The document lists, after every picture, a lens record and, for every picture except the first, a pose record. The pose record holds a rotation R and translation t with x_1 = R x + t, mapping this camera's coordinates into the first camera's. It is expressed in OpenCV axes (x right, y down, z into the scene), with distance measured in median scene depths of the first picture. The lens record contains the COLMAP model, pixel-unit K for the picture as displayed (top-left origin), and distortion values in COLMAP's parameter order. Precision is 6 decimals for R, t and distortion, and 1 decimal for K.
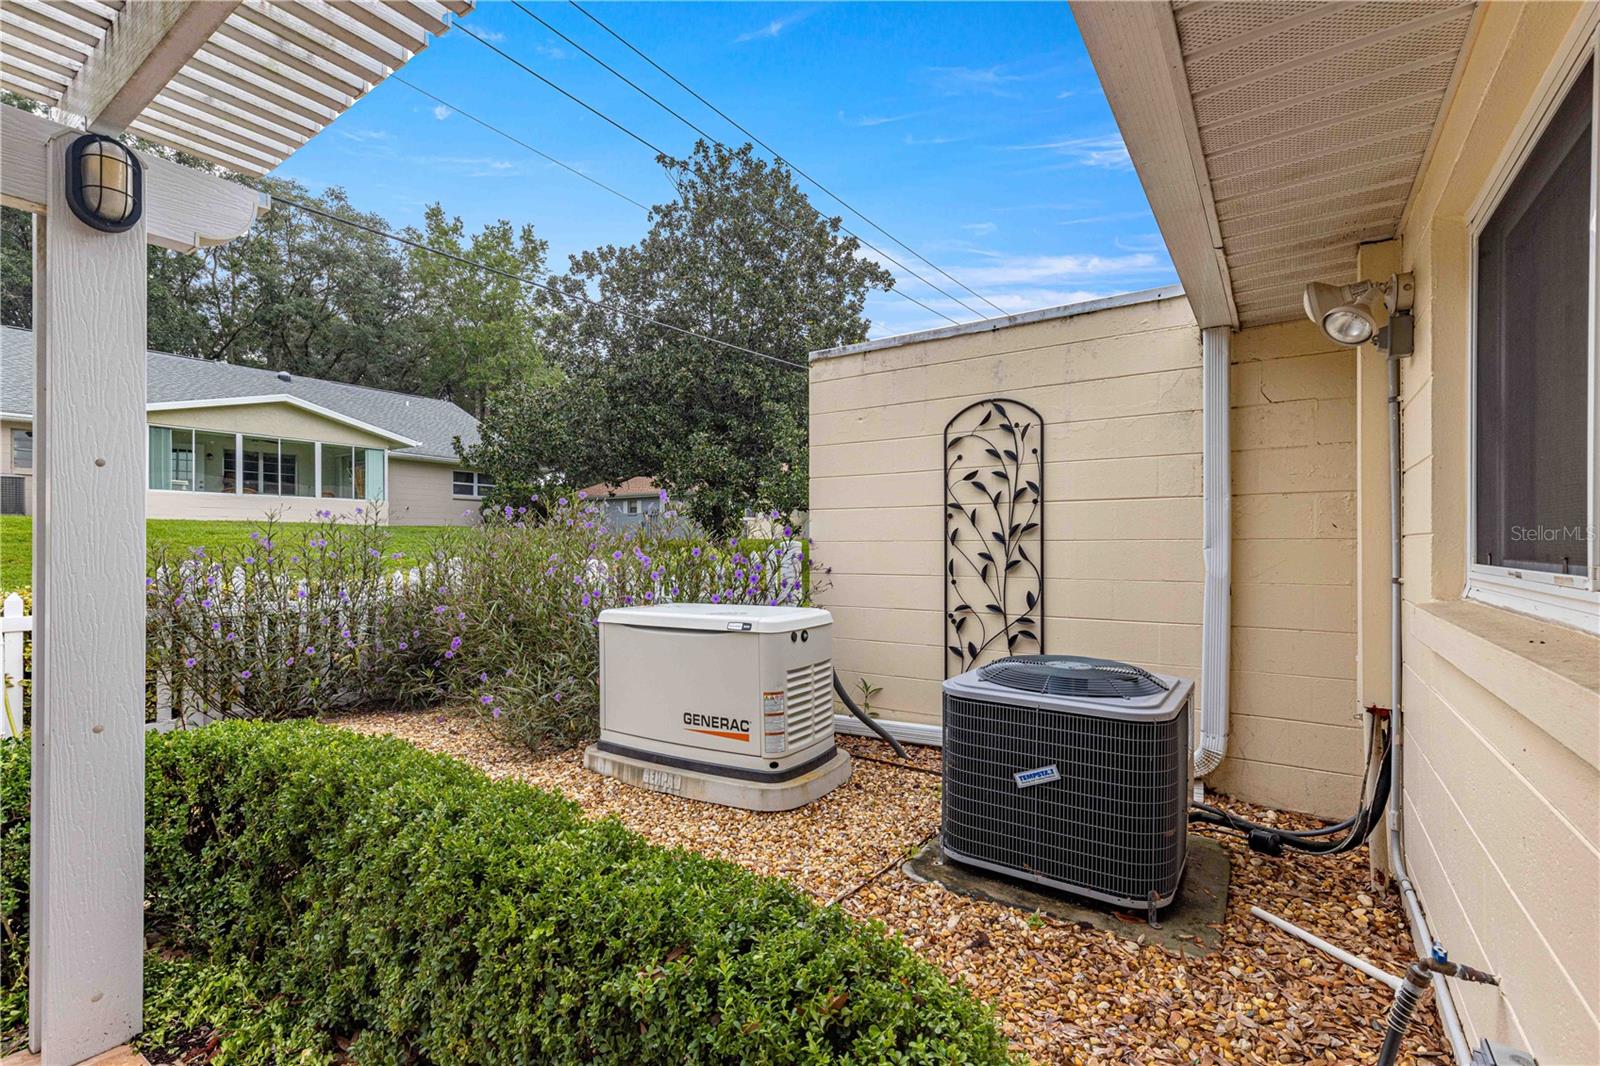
lens RADIAL K [[719.5, 0, 800.8], [0, 719.5, 542.5], [0, 0, 1]] dist [-0.002836, -0.000185]
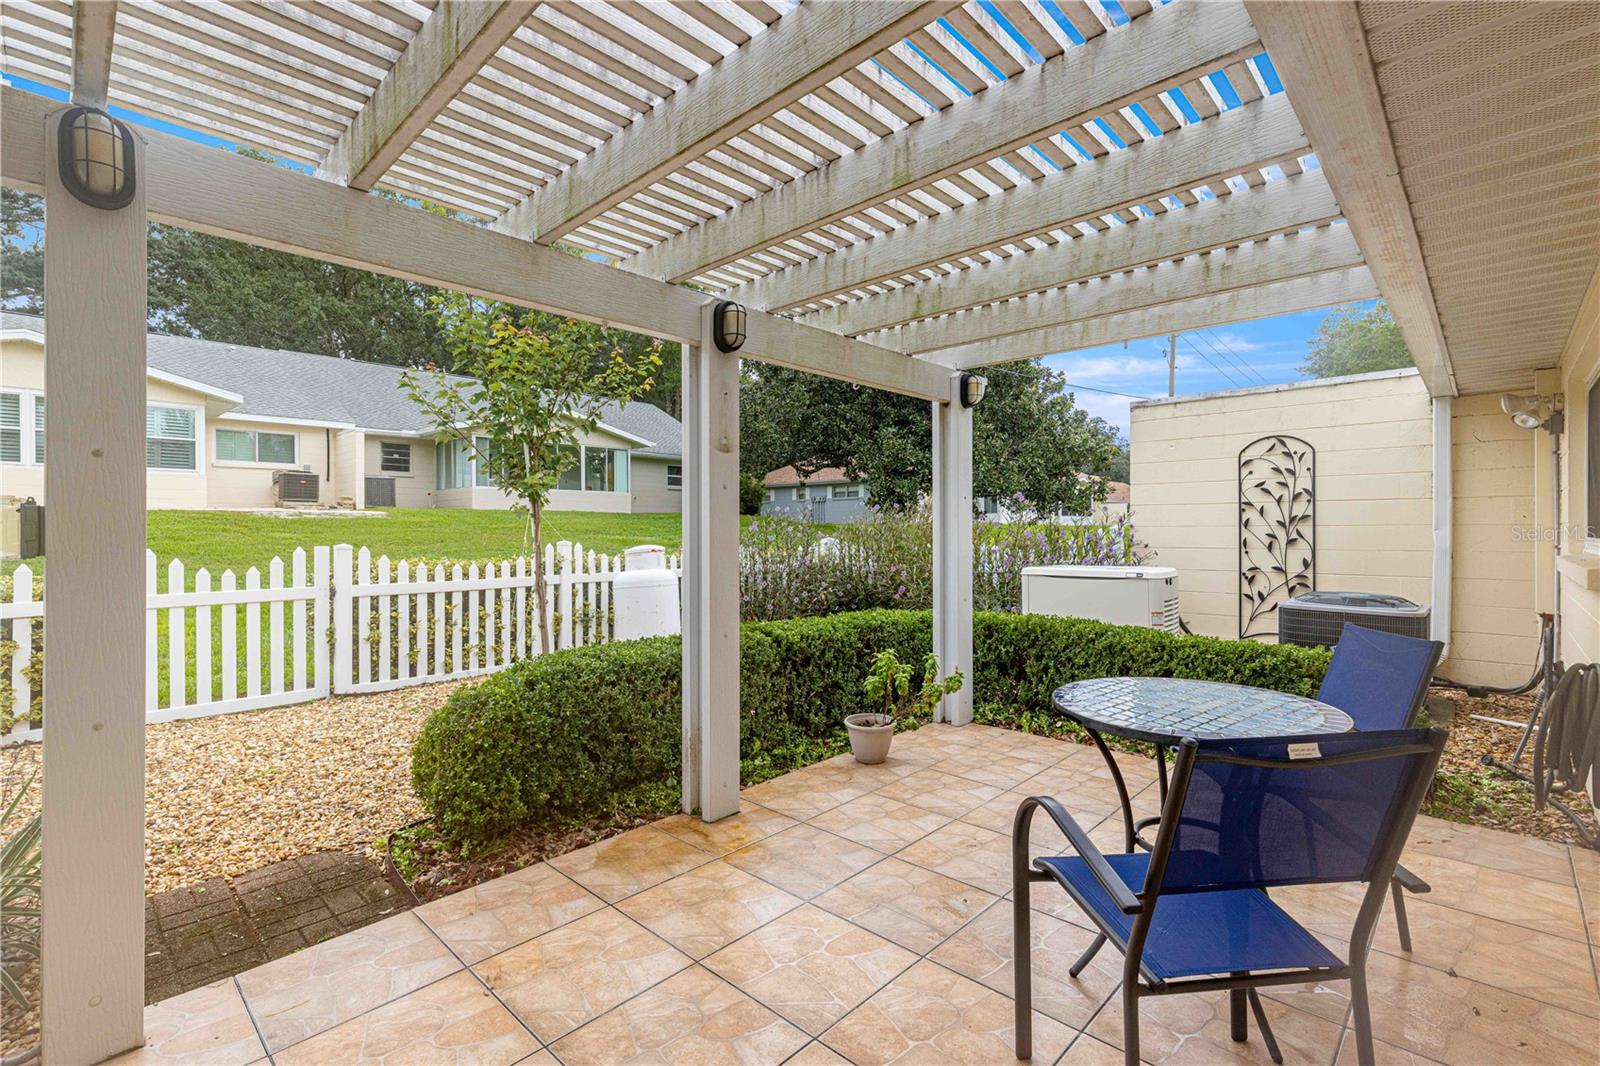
lens RADIAL K [[719.5, 0, 798.0], [0, 719.5, 529.5], [0, 0, 1]] dist [-0.002836, -0.000185]
pose [[0.984900, -0.002788, -0.173103, -0.493206], [0.003719, 0.999980, 0.005056, -0.006328], [0.173086, -0.005624, 0.984891, -0.730525]]
